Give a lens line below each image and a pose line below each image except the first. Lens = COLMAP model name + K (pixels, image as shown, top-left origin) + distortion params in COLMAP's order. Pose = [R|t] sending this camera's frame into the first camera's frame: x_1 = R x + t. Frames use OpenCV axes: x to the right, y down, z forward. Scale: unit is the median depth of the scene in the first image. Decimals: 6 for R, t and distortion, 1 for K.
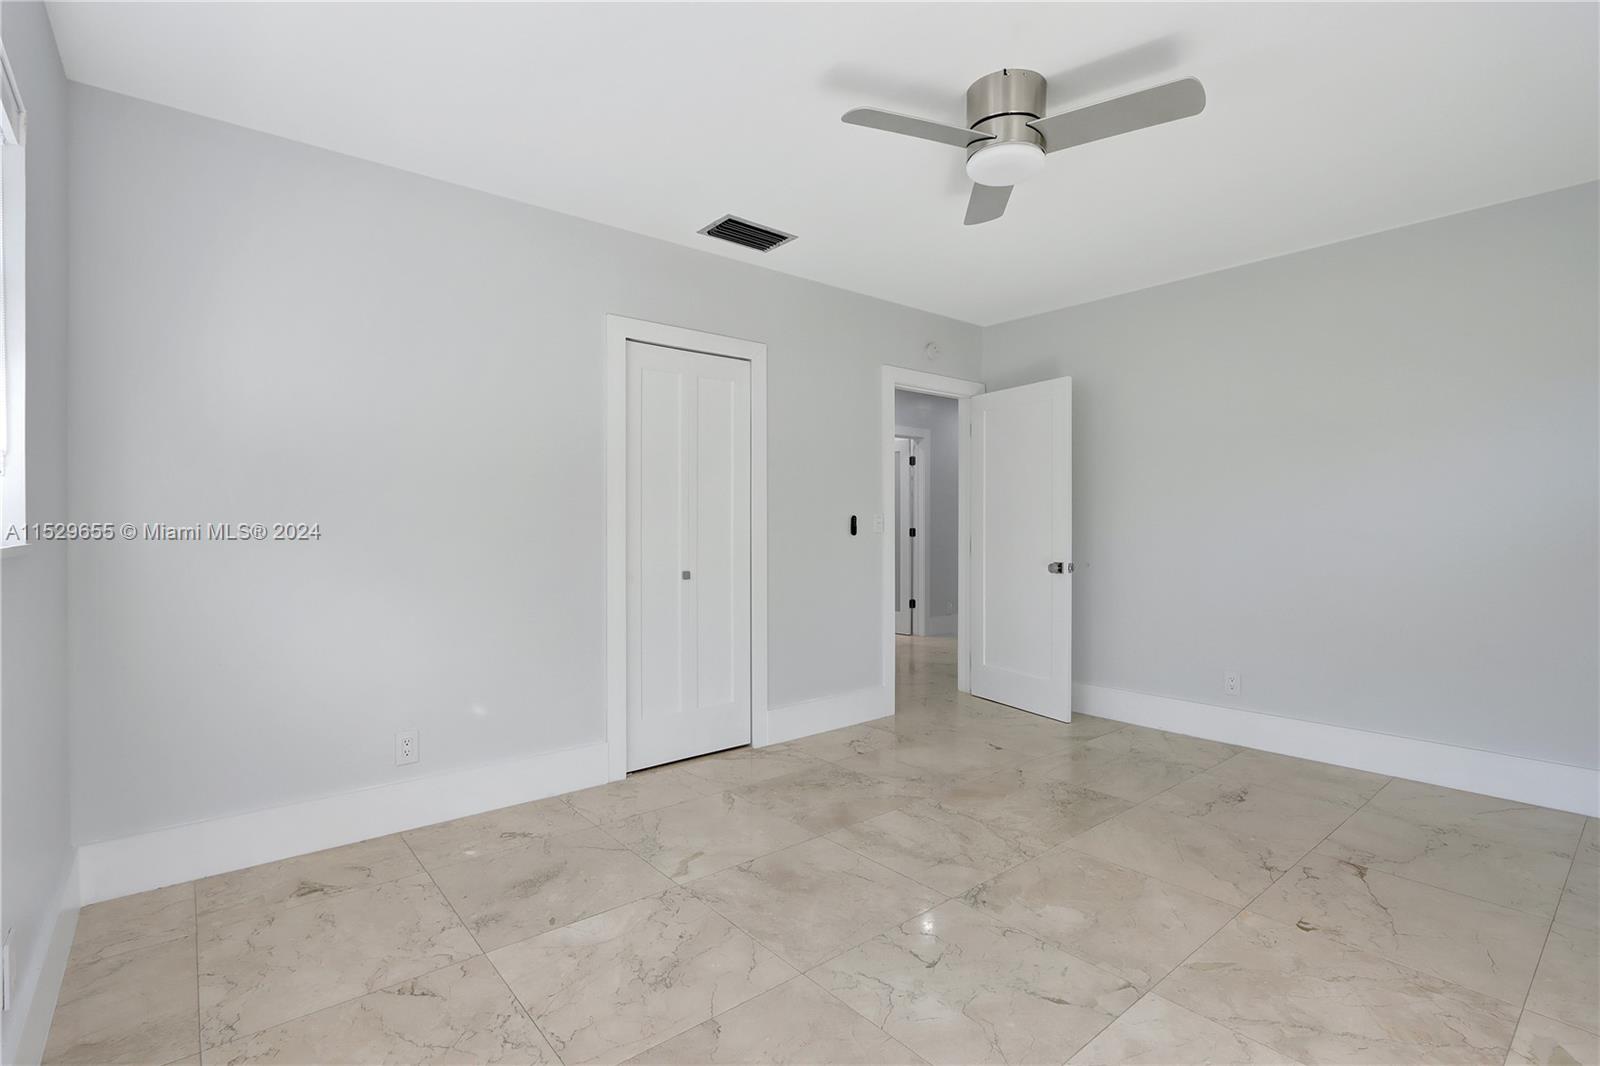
lens RADIAL K [[760.5, 0, 782.2], [0, 760.5, 516.9], [0, 0, 1]] dist [-0.023785, 0.001390]
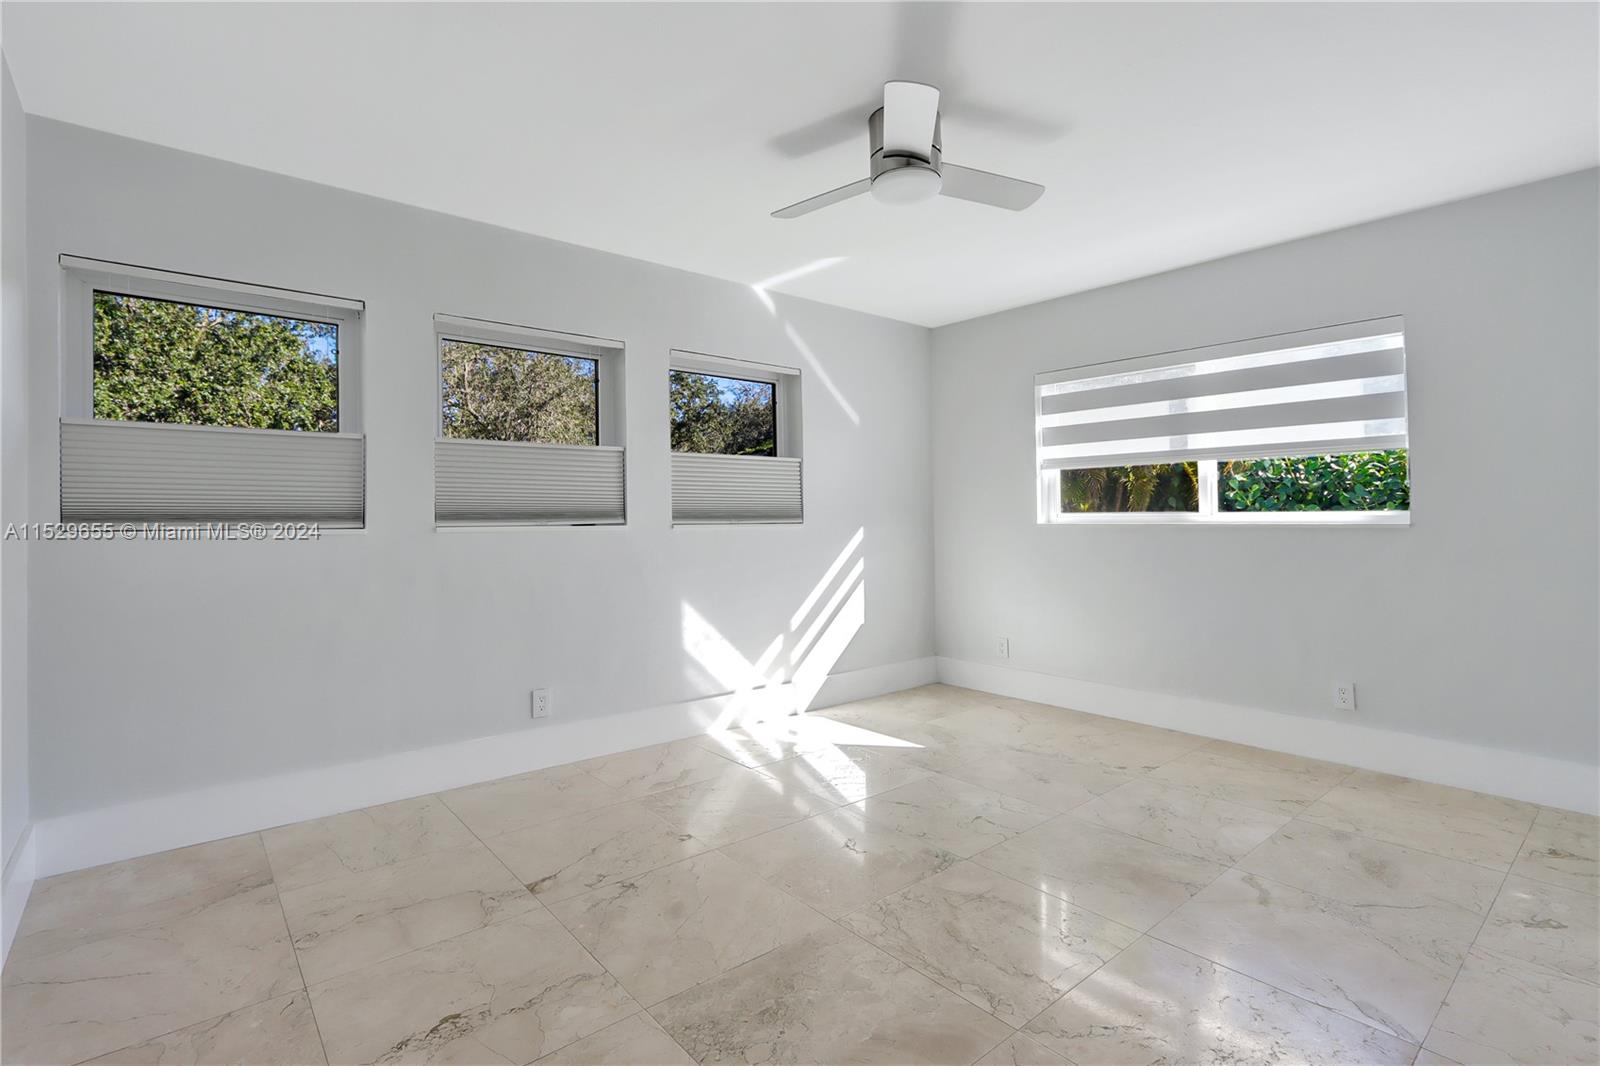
lens RADIAL K [[760.5, 0, 782.2], [0, 760.5, 516.9], [0, 0, 1]] dist [-0.023785, 0.001390]
pose [[-0.999954, 0.009533, 0.000746, 0.448267], [0.009526, 0.999910, -0.009460, 0.014971], [-0.000836, -0.009452, -0.999955, 1.939621]]
